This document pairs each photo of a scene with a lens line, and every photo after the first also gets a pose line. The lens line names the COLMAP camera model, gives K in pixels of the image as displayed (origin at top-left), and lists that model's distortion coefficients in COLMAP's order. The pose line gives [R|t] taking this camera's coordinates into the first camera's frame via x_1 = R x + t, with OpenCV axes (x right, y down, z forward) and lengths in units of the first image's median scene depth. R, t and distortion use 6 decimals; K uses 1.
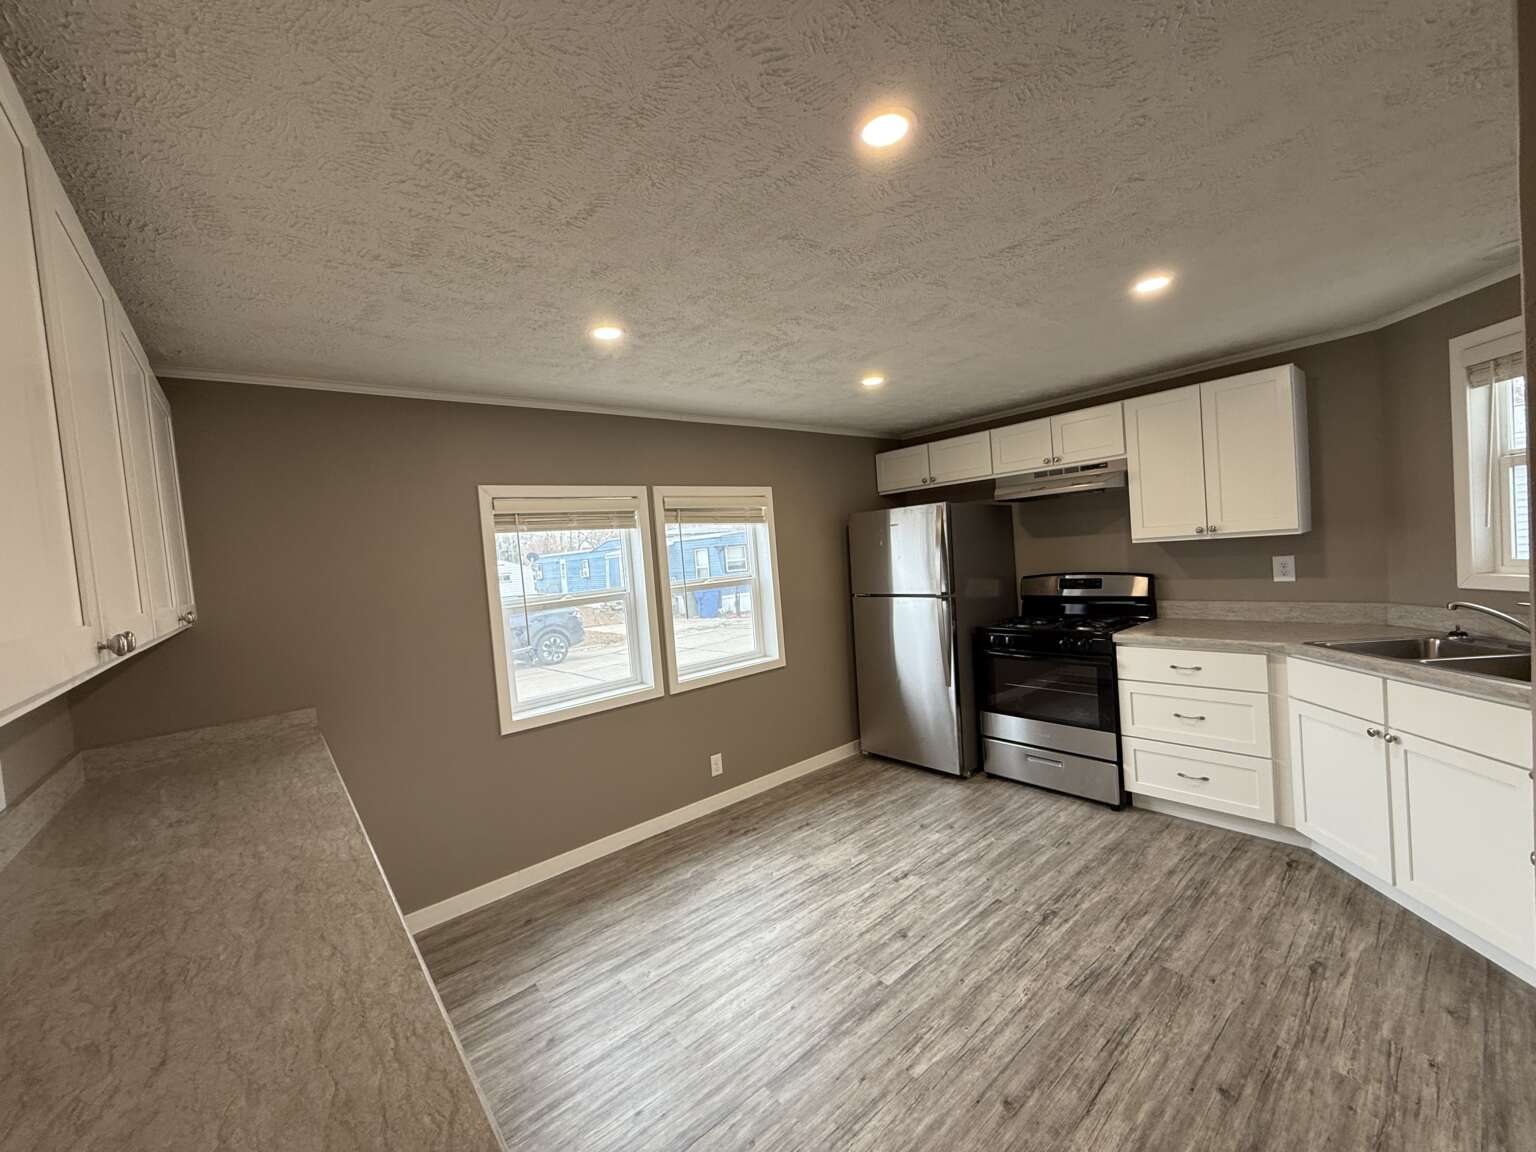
lens RADIAL K [[611.1, 0, 762.9], [0, 611.1, 575.3], [0, 0, 1]] dist [0.000699, -0.000288]
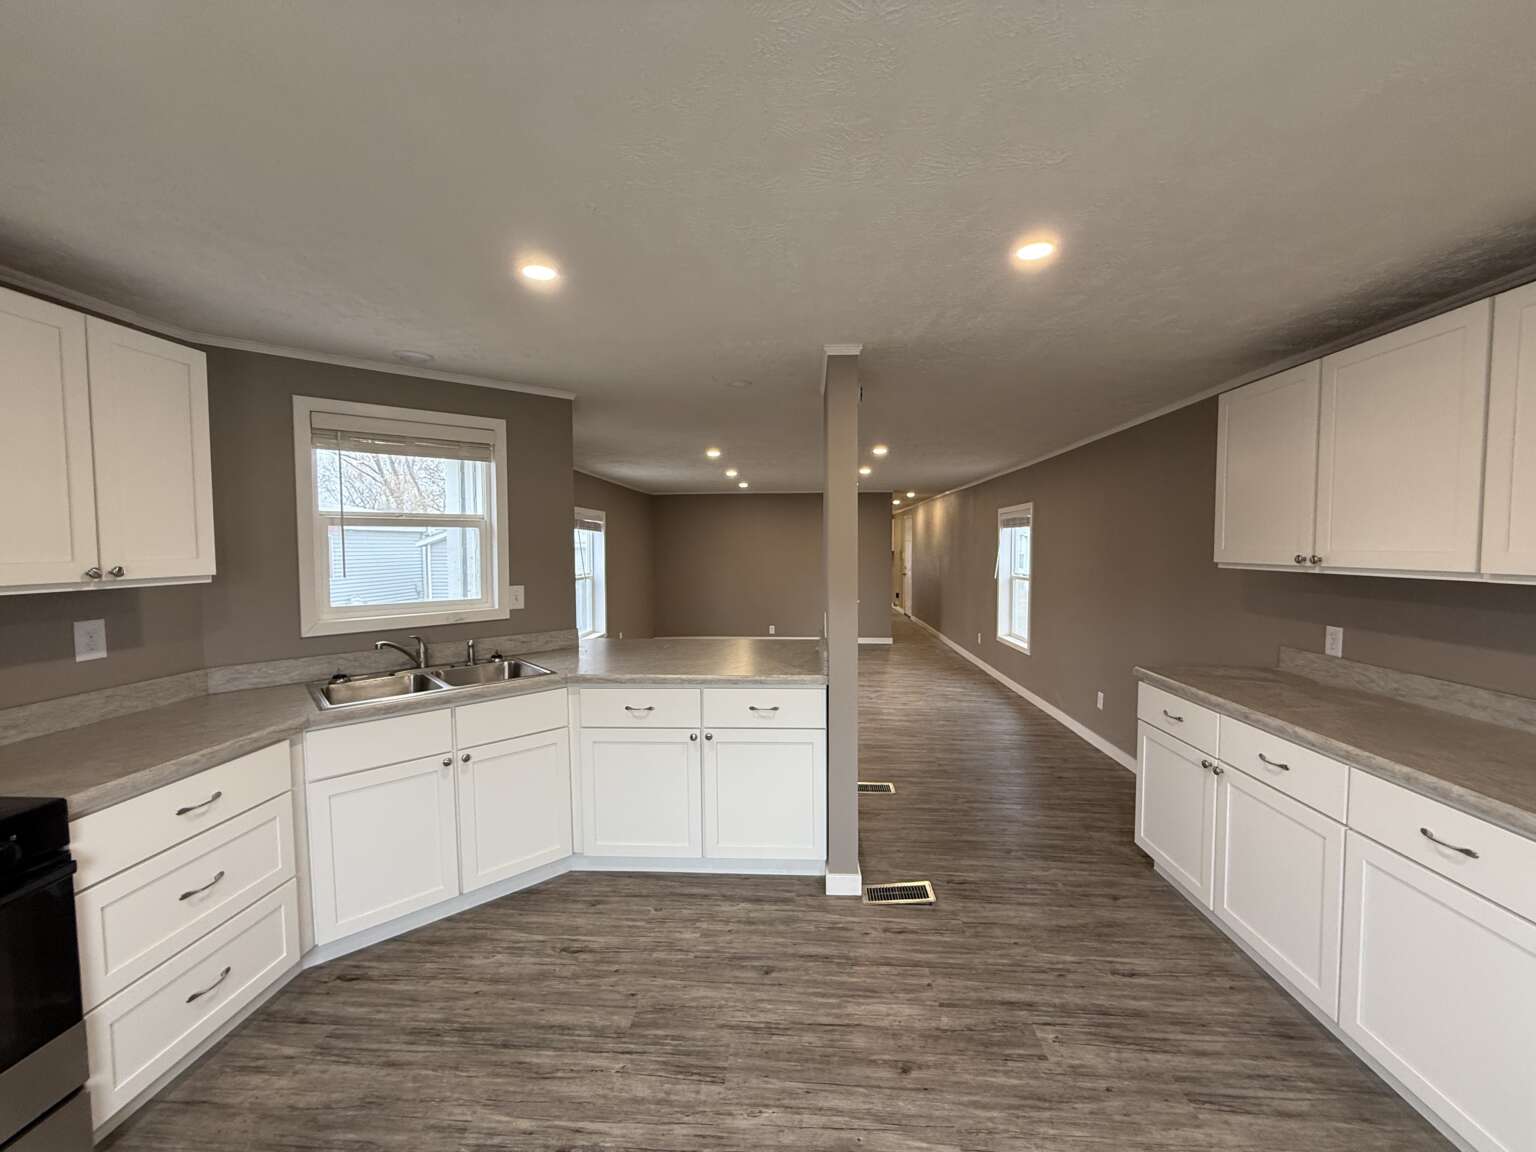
lens RADIAL K [[611.1, 0, 764.6], [0, 611.1, 574.9], [0, 0, 1]] dist [0.000699, -0.000288]
pose [[-0.722344, 0.049234, 0.689779, -0.115065], [0.089367, 0.995744, 0.022514, -0.031769], [-0.685735, 0.077906, -0.723670, 1.022903]]
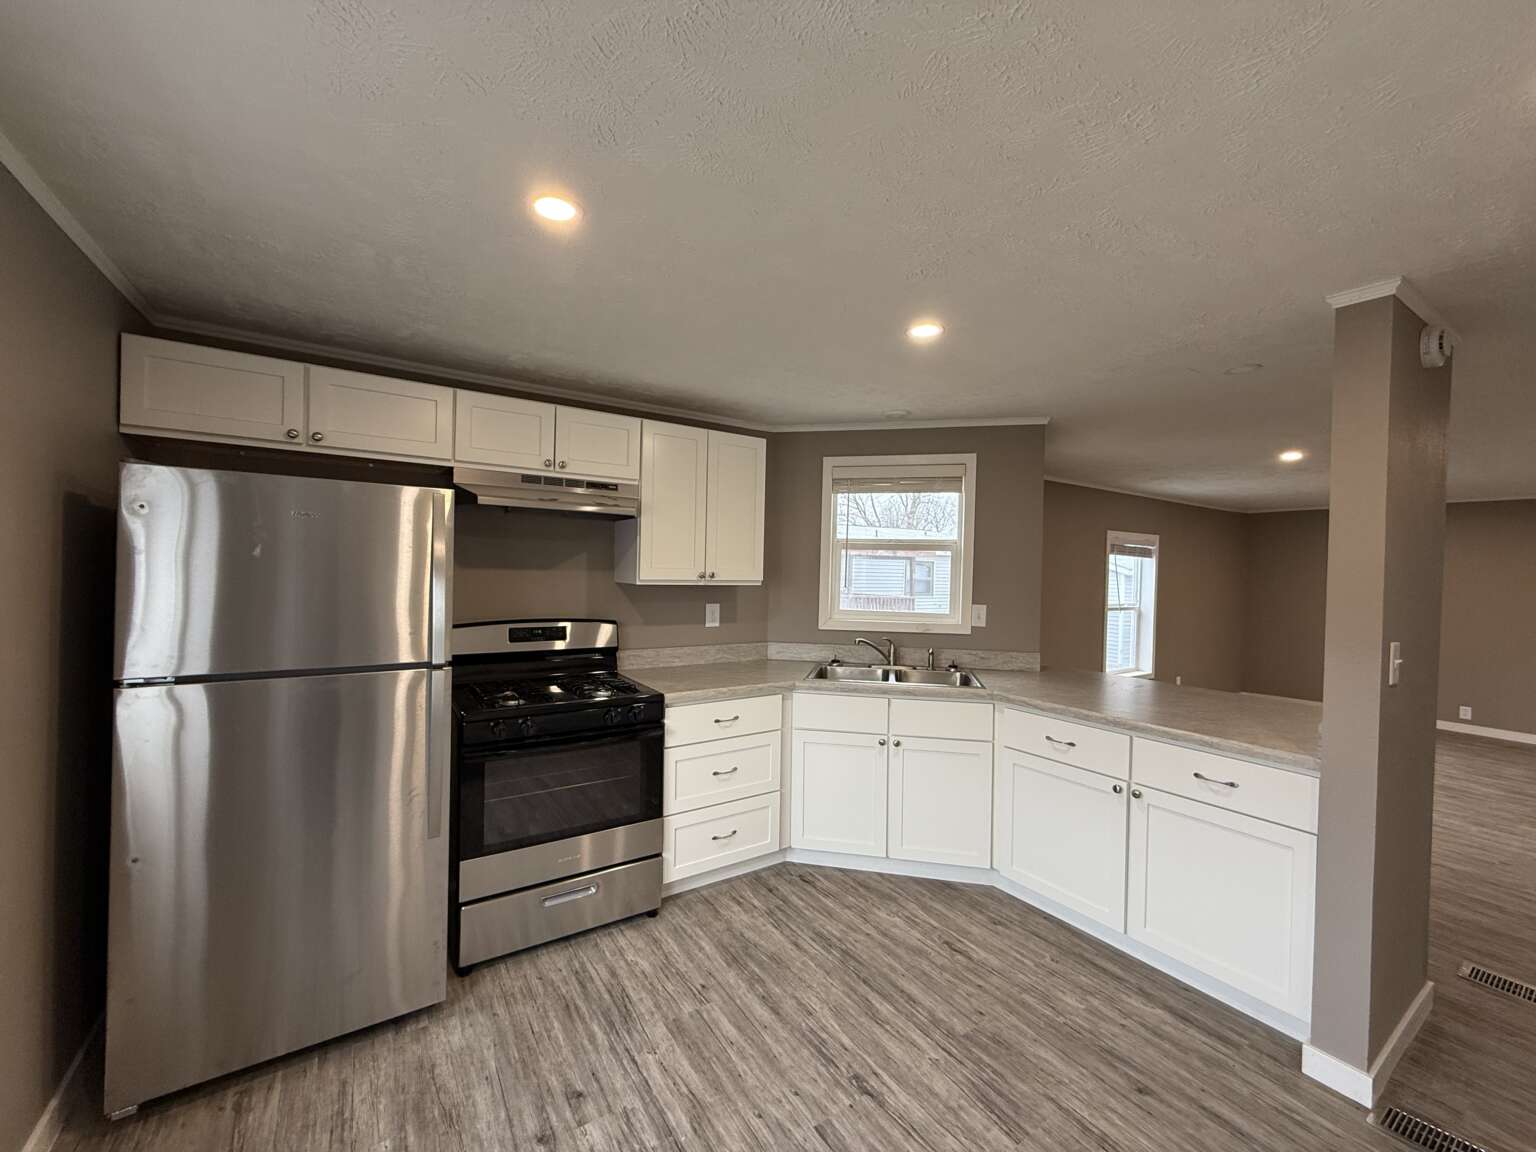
lens RADIAL K [[611.1, 0, 764.1], [0, 611.1, 574.8], [0, 0, 1]] dist [0.000699, -0.000288]
pose [[0.109417, 0.069138, 0.991589, -0.255163], [0.006781, 0.997503, -0.070299, -0.005691], [-0.993973, 0.014416, 0.108674, 0.825355]]
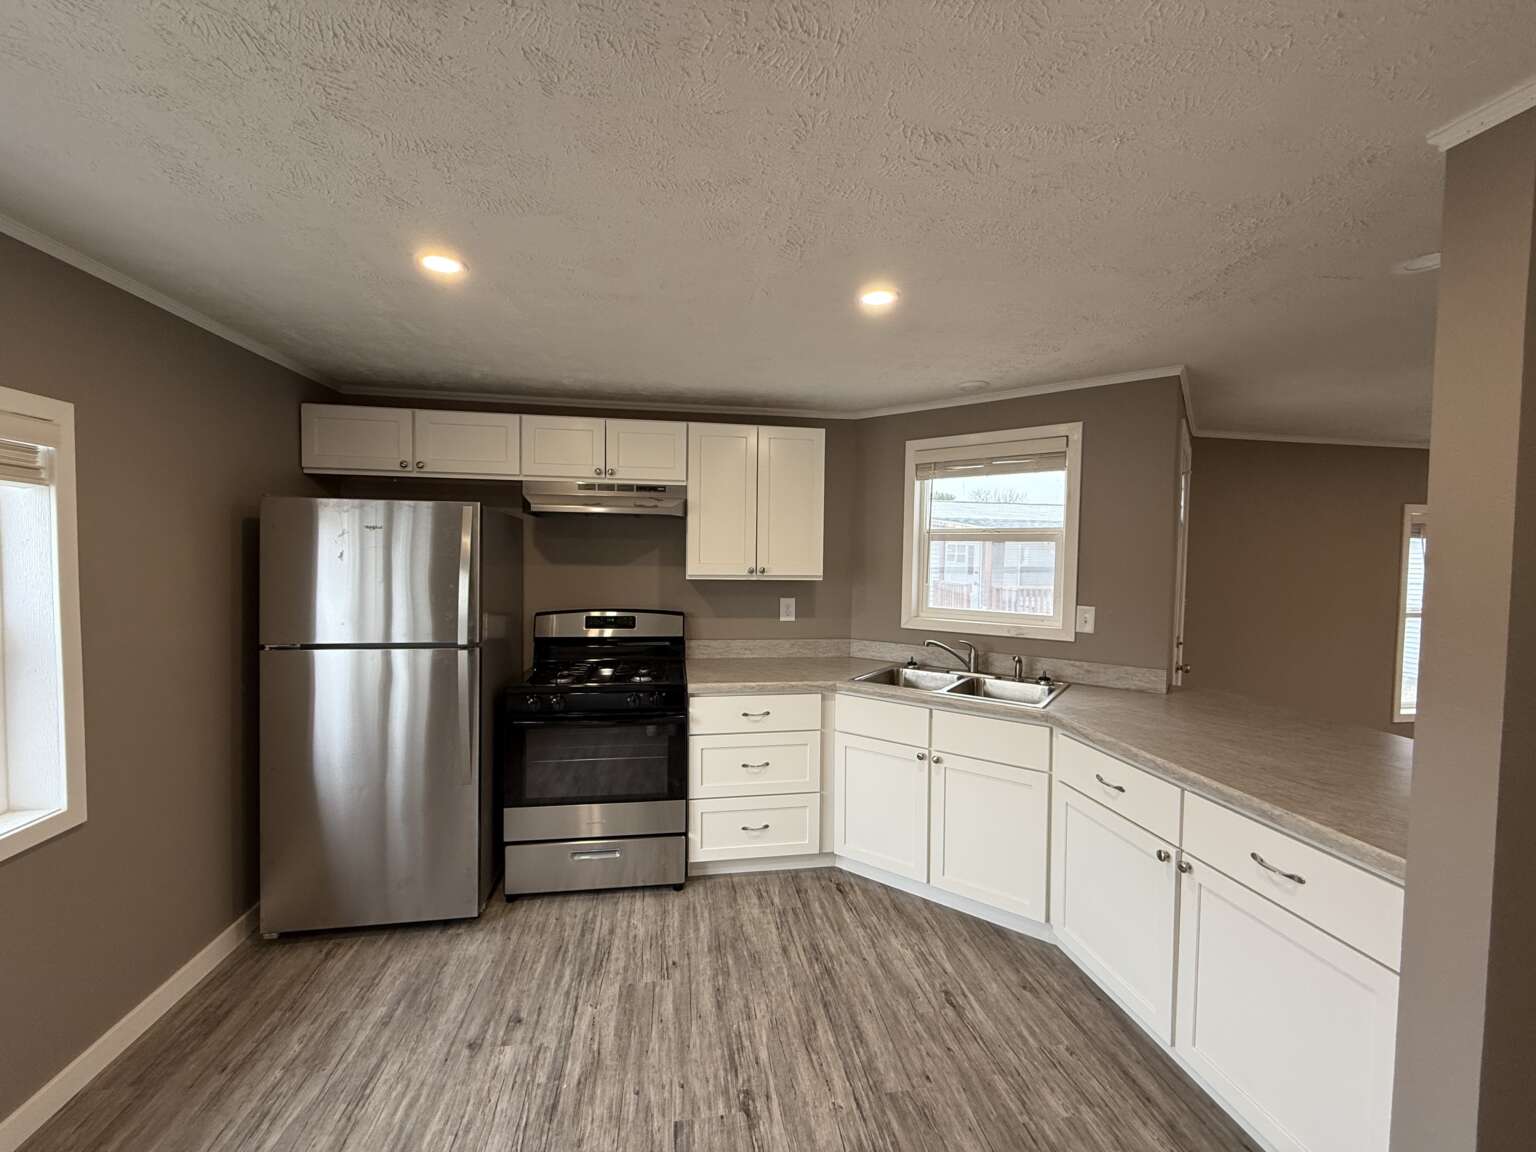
lens RADIAL K [[611.1, 0, 764.5], [0, 611.1, 574.6], [0, 0, 1]] dist [0.000699, -0.000288]
pose [[0.509578, 0.052942, 0.858794, -0.133648], [-0.020868, 0.998572, -0.049176, -0.019816], [-0.860171, 0.007138, 0.509956, 0.492643]]
